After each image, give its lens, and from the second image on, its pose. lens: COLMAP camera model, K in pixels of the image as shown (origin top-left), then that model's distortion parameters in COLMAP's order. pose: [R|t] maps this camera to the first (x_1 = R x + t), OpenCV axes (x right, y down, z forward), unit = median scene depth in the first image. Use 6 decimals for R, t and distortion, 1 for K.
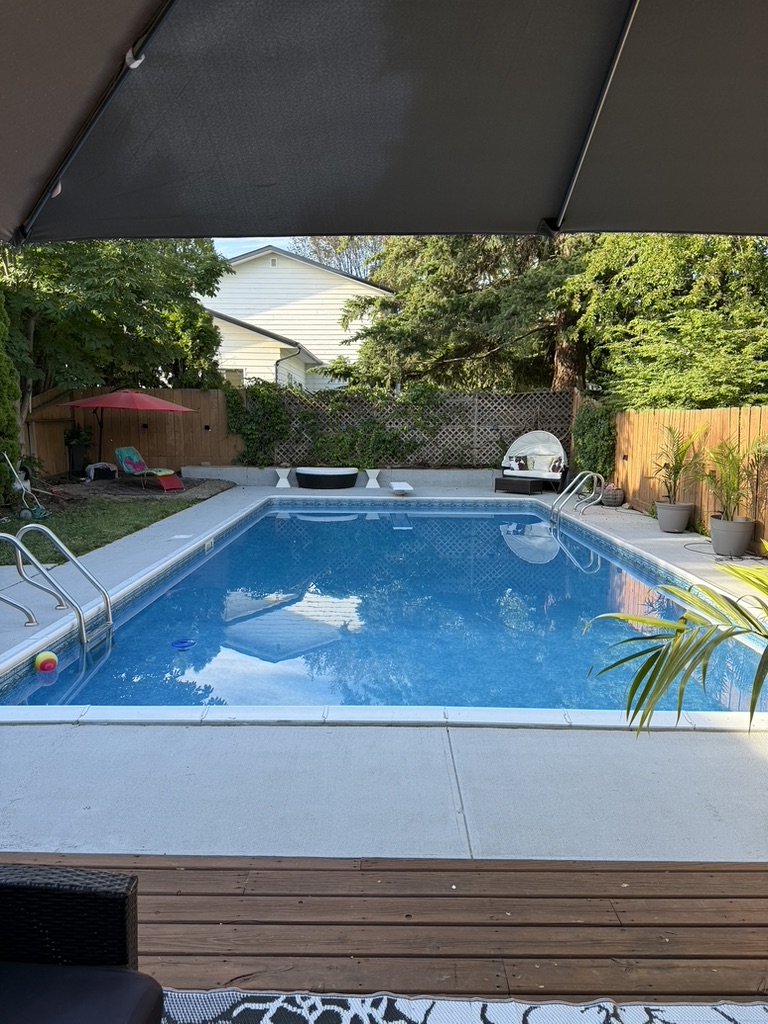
lens RADIAL K [[686.0, 0, 384.0], [0, 686.0, 512.0], [0, 0, 1]] dist [0.001292, -0.001280]
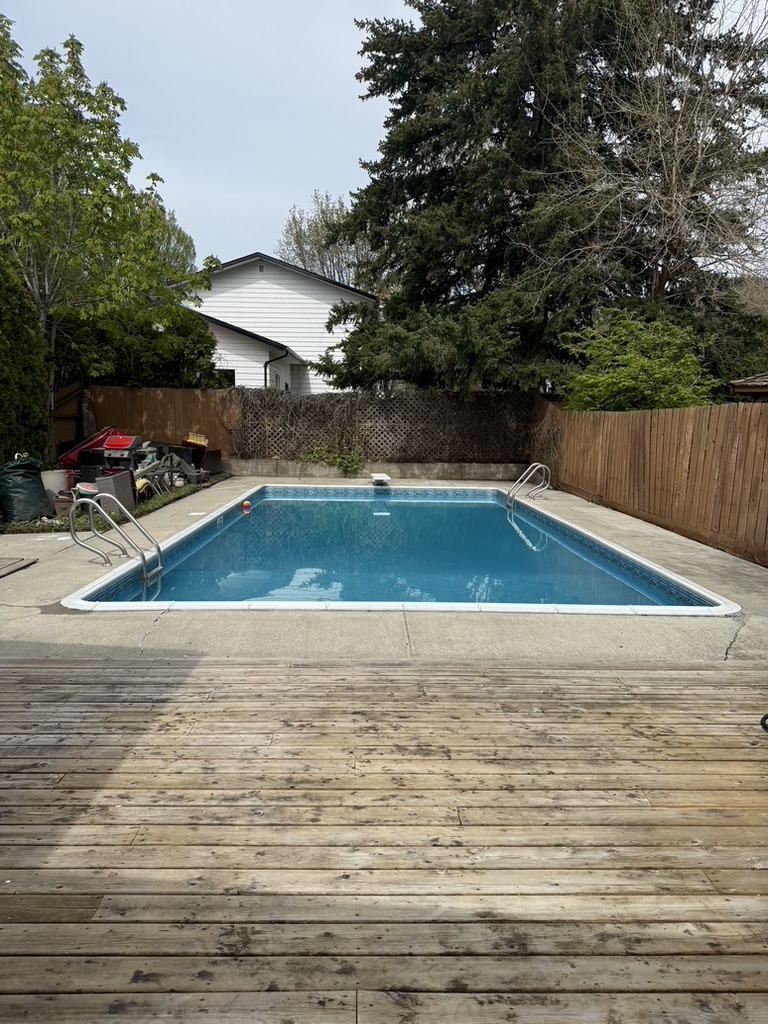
lens RADIAL K [[718.4, 0, 384.0], [0, 718.4, 512.0], [0, 0, 1]] dist [0.042960, -0.000872]
pose [[0.999653, 0.002999, 0.026182, 0.000500], [-0.002900, 0.999988, -0.003822, 0.025719], [-0.026193, 0.003745, 0.999650, -0.192214]]
